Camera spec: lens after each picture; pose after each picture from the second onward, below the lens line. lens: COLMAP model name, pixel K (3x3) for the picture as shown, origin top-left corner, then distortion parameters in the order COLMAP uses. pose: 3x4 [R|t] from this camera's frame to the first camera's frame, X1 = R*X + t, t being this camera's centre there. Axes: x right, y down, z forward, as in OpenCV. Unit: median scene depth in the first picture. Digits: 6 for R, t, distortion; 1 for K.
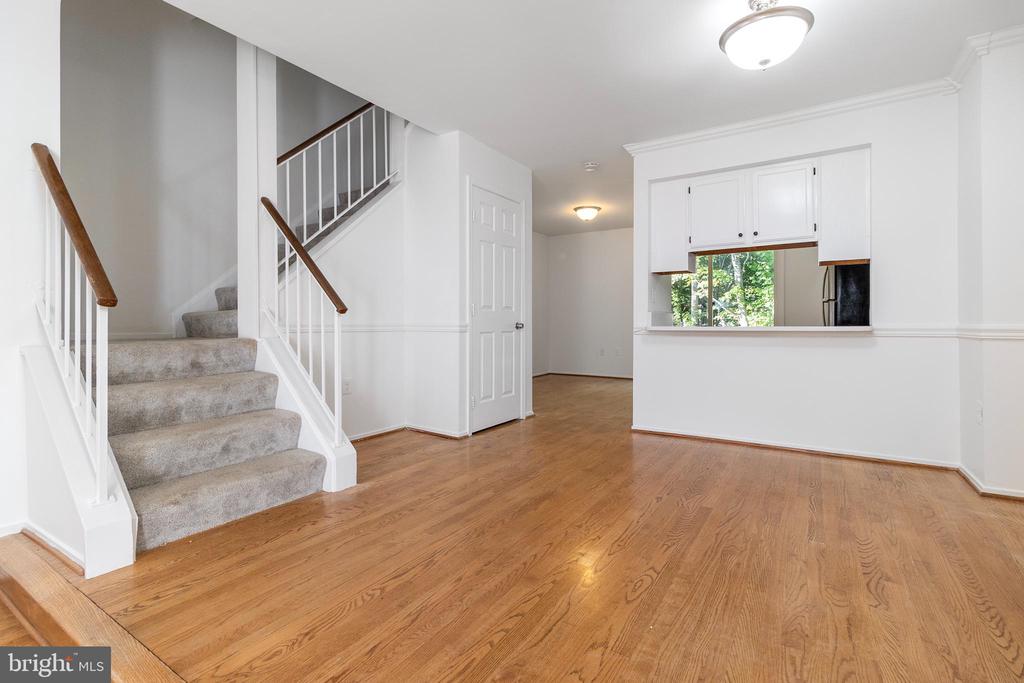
lens RADIAL K [[479.3, 0, 512.0], [0, 479.3, 341.5], [0, 0, 1]] dist [0.000965, 0.000050]
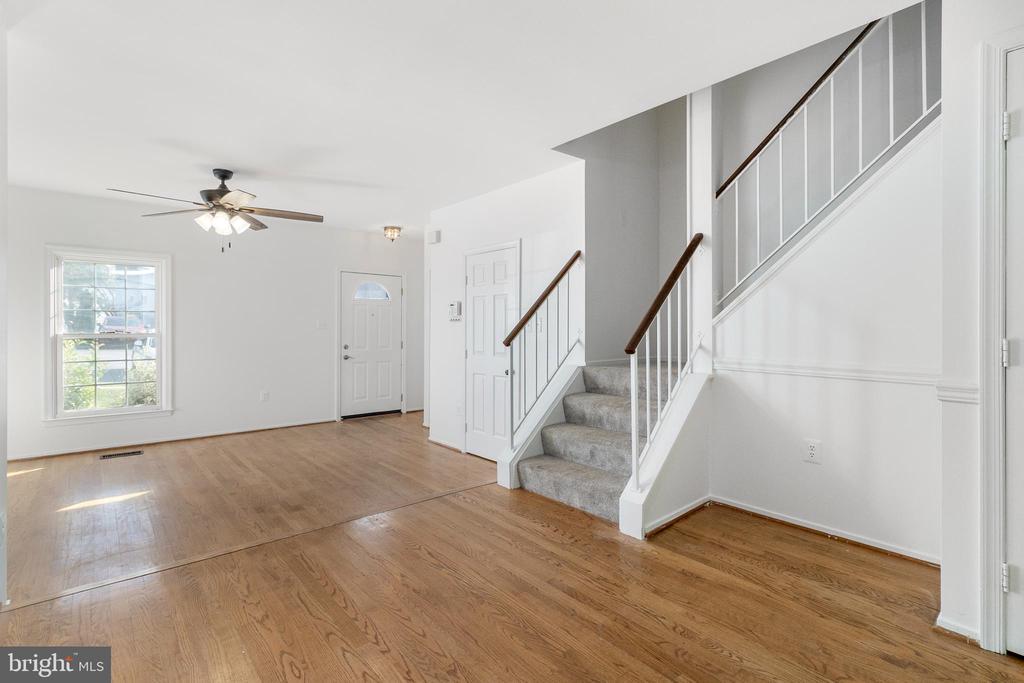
lens RADIAL K [[486.5, 0, 512.1], [0, 486.5, 331.3], [0, 0, 1]] dist [0.002113, -0.000908]
pose [[-0.293743, 0.005382, -0.955869, 0.734995], [-0.037451, 0.999152, 0.017134, -0.123821], [0.955151, 0.040832, -0.293292, 1.173298]]
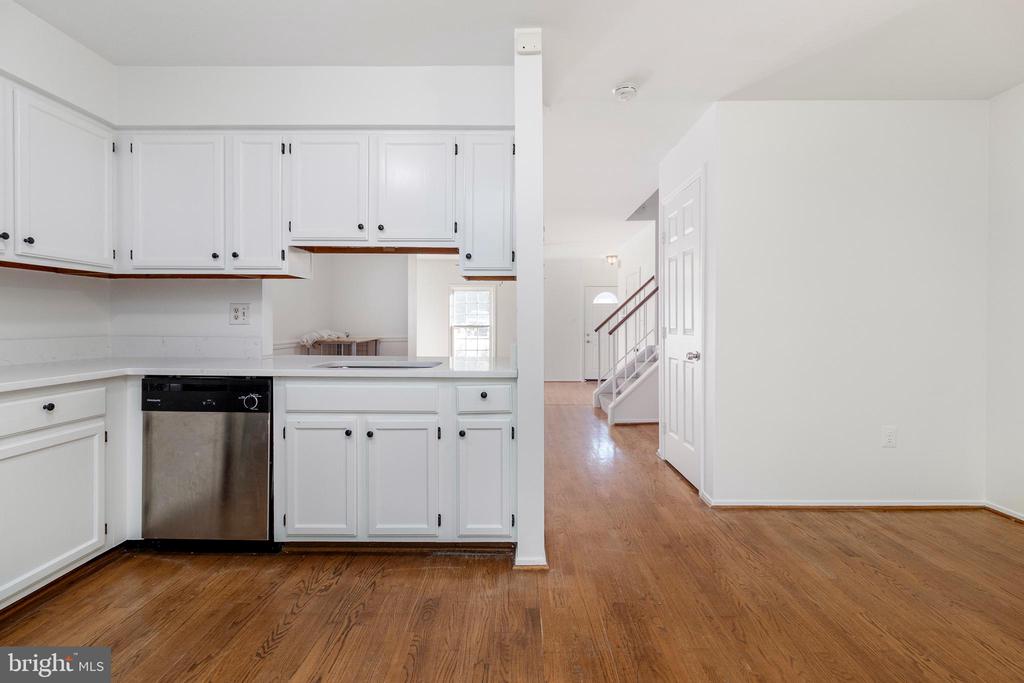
lens RADIAL K [[479.0, 0, 516.9], [0, 479.0, 328.6], [0, 0, 1]] dist [0.001045, 0.000032]
pose [[-0.849032, 0.005221, -0.528316, 1.147555], [-0.021625, 0.998770, 0.044623, -0.184234], [0.527899, 0.049311, -0.847875, 2.763148]]
